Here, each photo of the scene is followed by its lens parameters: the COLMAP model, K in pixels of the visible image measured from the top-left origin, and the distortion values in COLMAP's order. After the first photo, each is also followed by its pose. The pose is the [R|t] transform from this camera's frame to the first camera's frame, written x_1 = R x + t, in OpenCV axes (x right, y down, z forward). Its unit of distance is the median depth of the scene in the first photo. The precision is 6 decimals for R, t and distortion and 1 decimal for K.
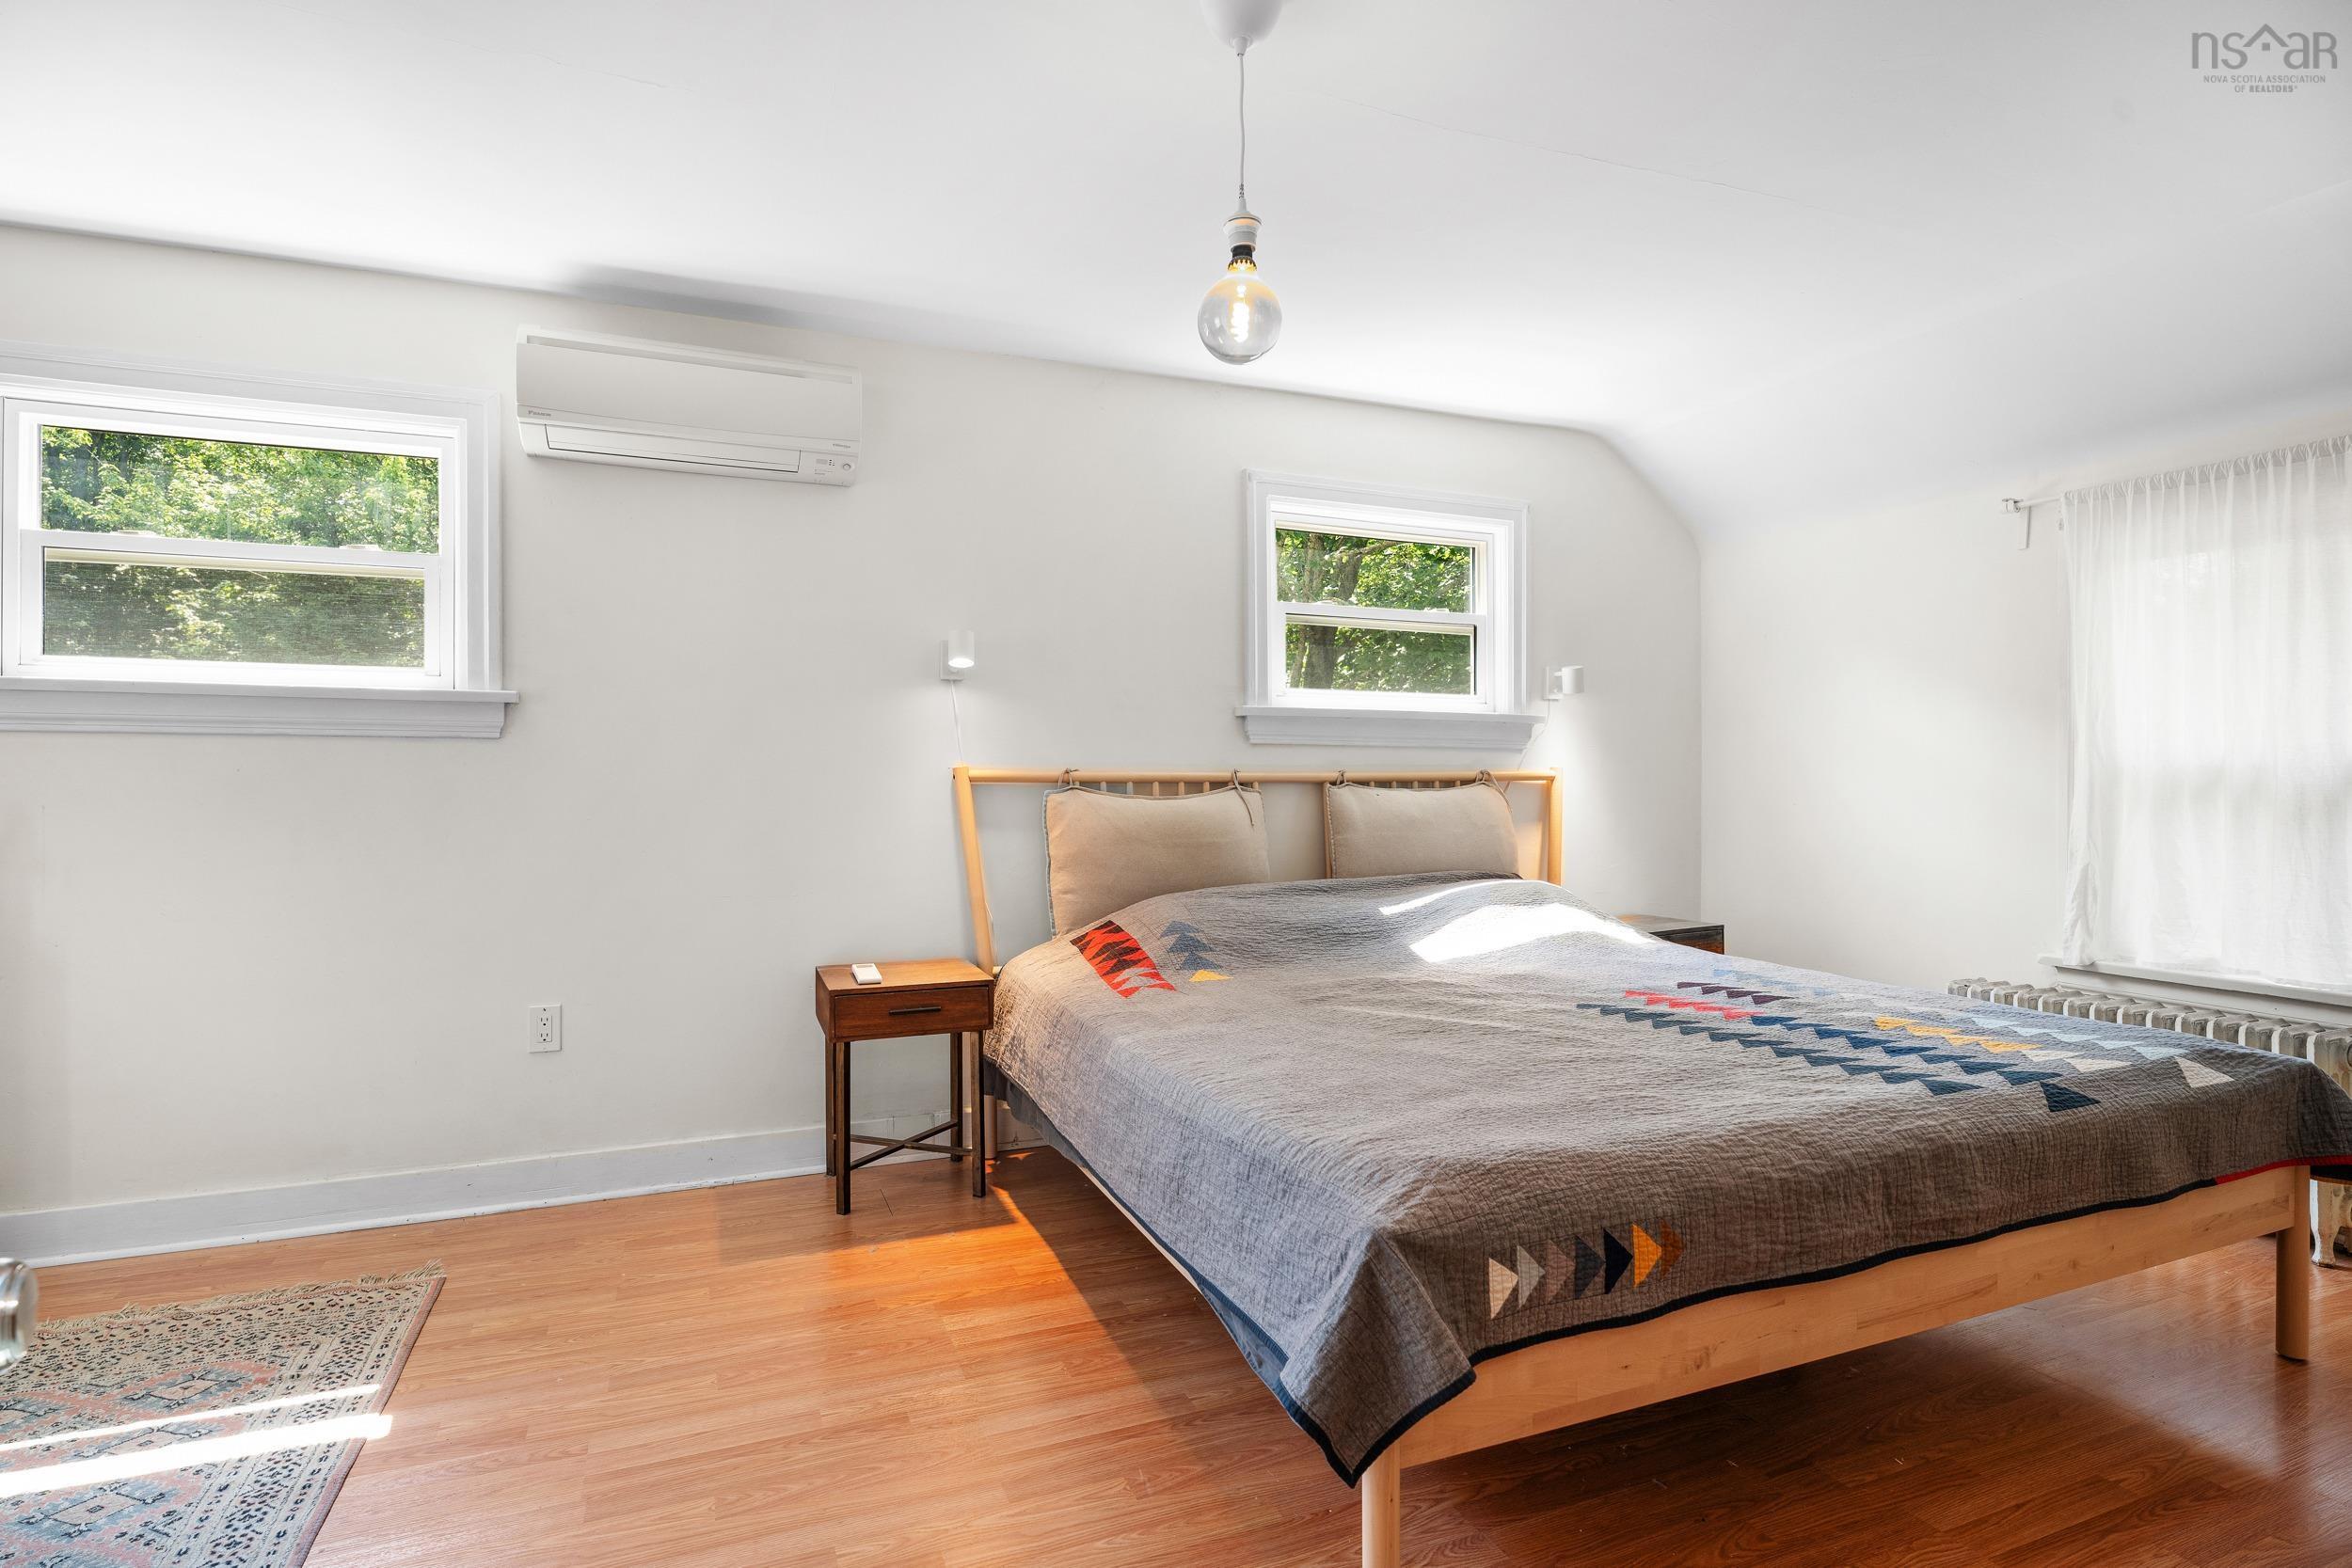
lens RADIAL K [[1184.9, 0, 1160.7], [0, 1184.9, 773.8], [0, 0, 1]] dist [0.000446, 0.000098]
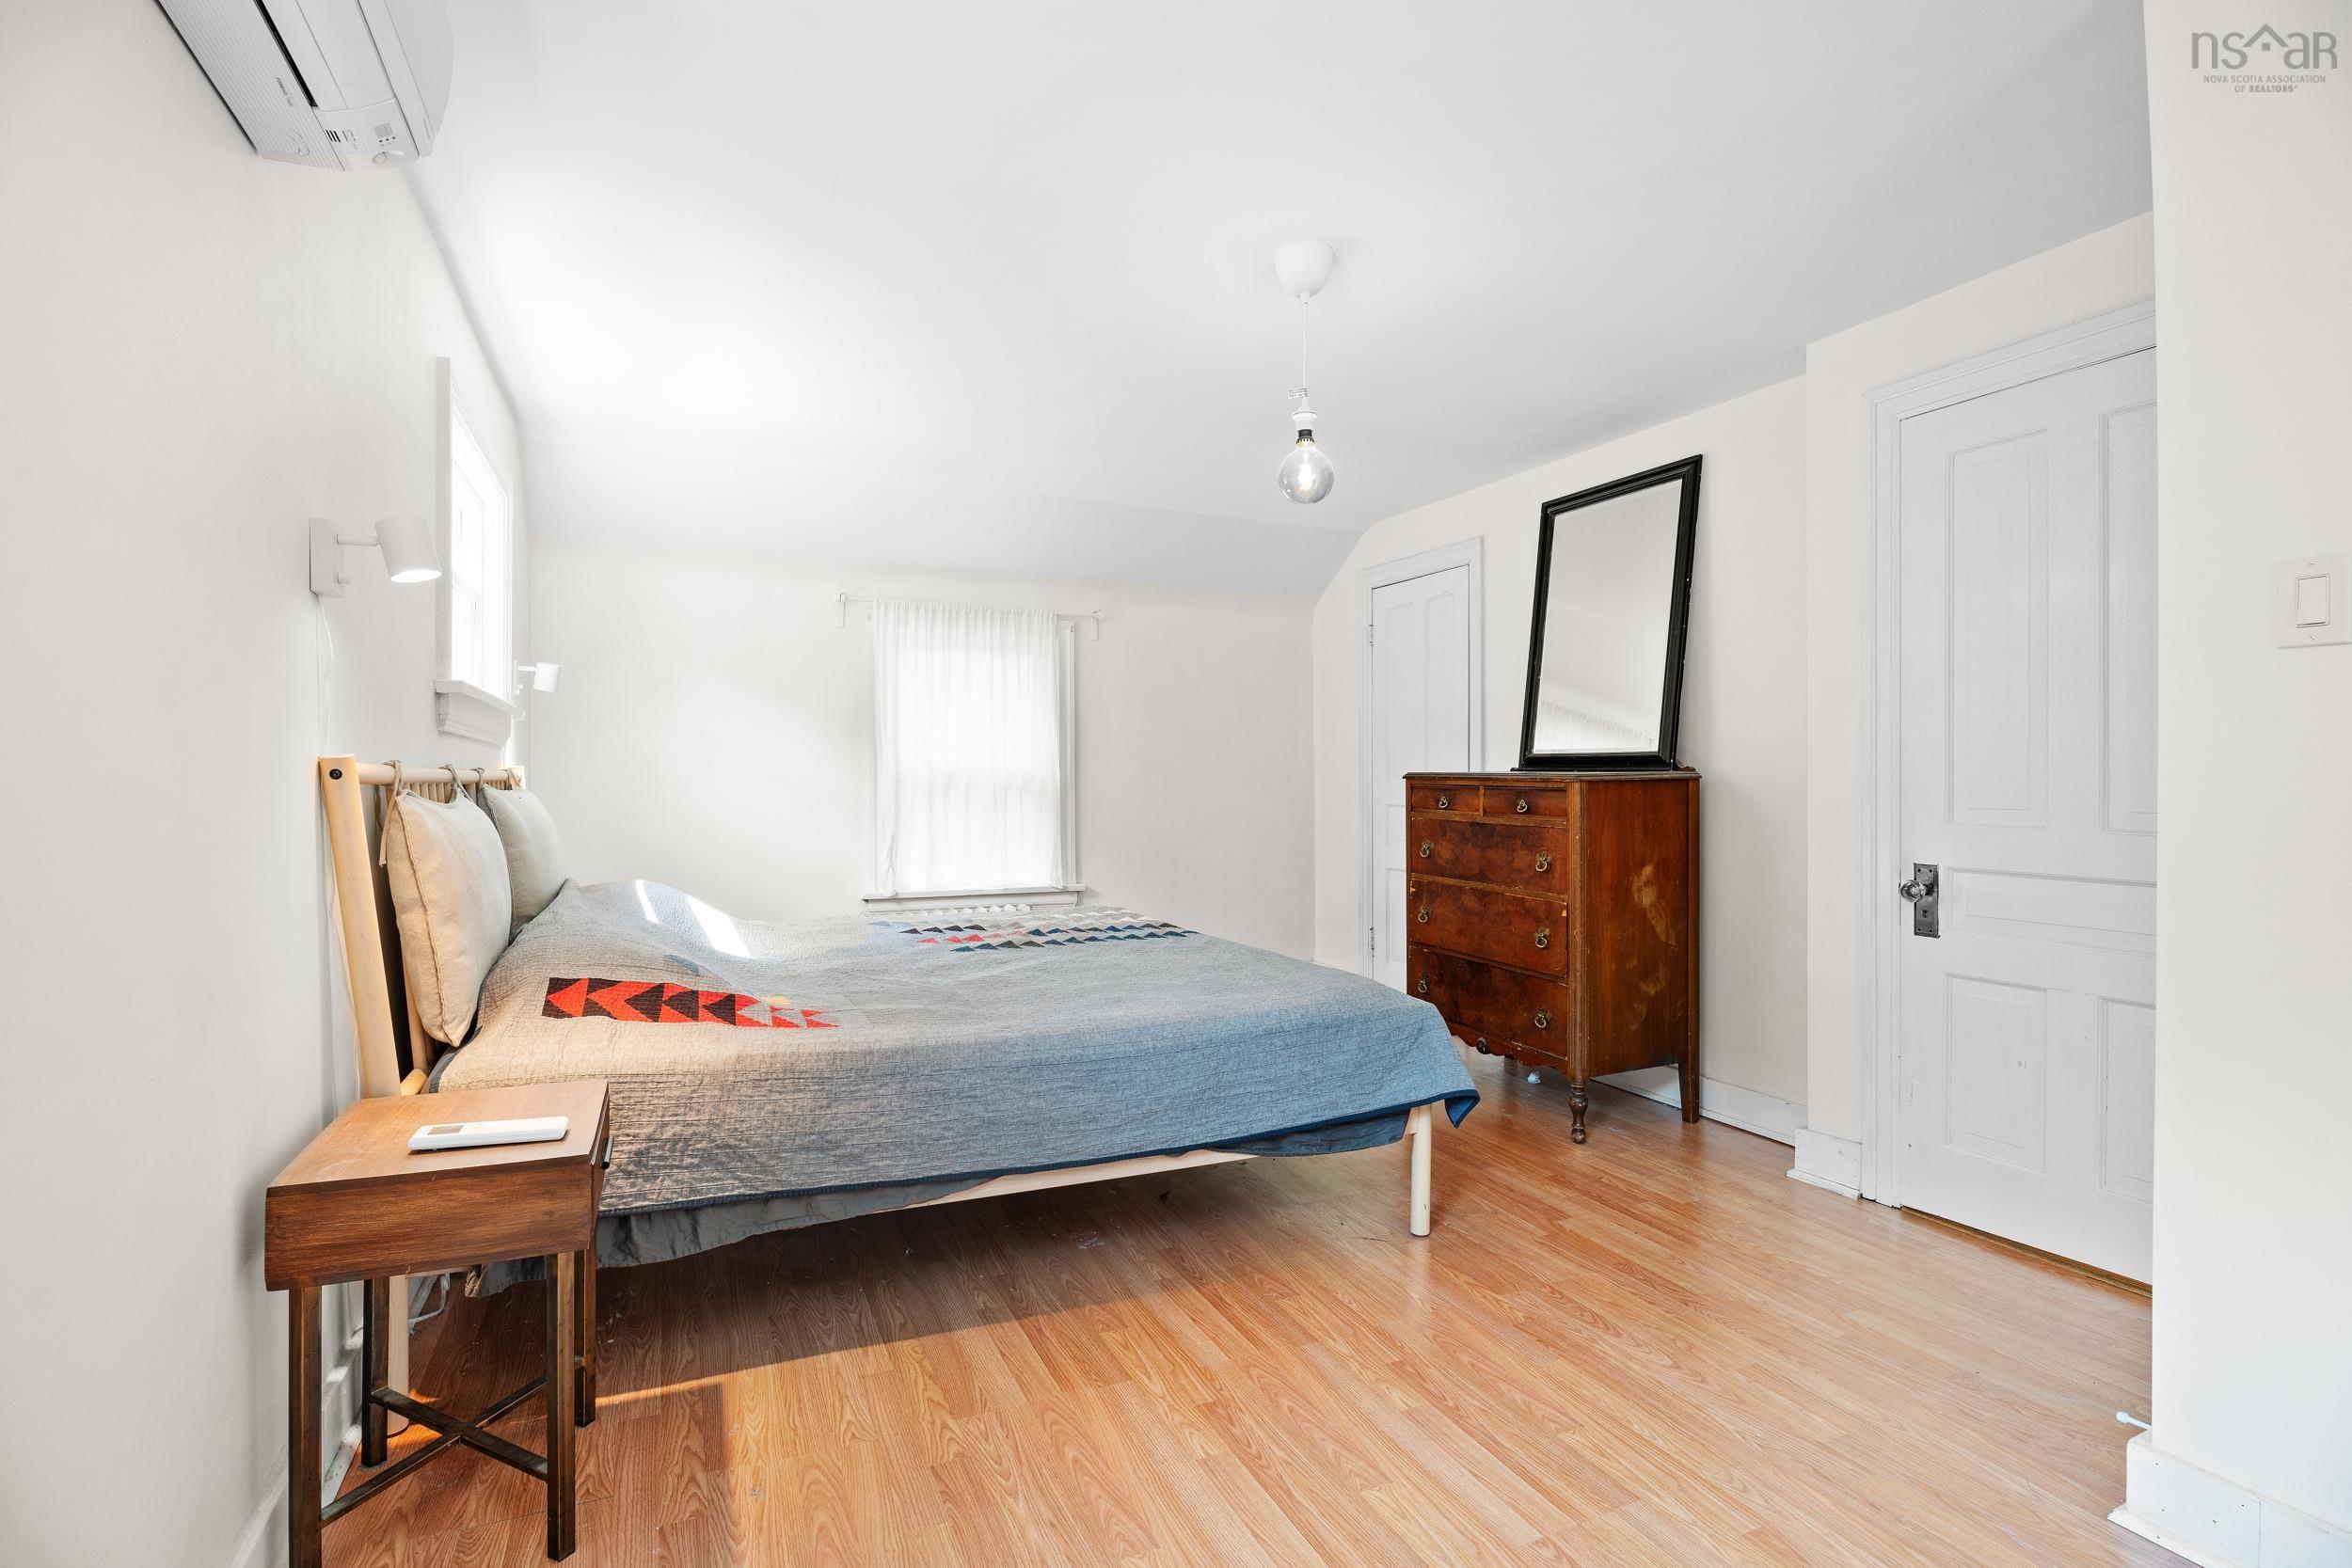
lens RADIAL K [[1089.6, 0, 1176.0], [0, 1089.6, 784.0], [0, 0, 1]] dist [0.001133, 0.000138]
pose [[-0.039775, -0.005573, 0.999193, -0.681635], [-0.006513, 0.999965, 0.005318, 0.000566], [-0.999187, -0.006297, -0.039809, 0.630011]]
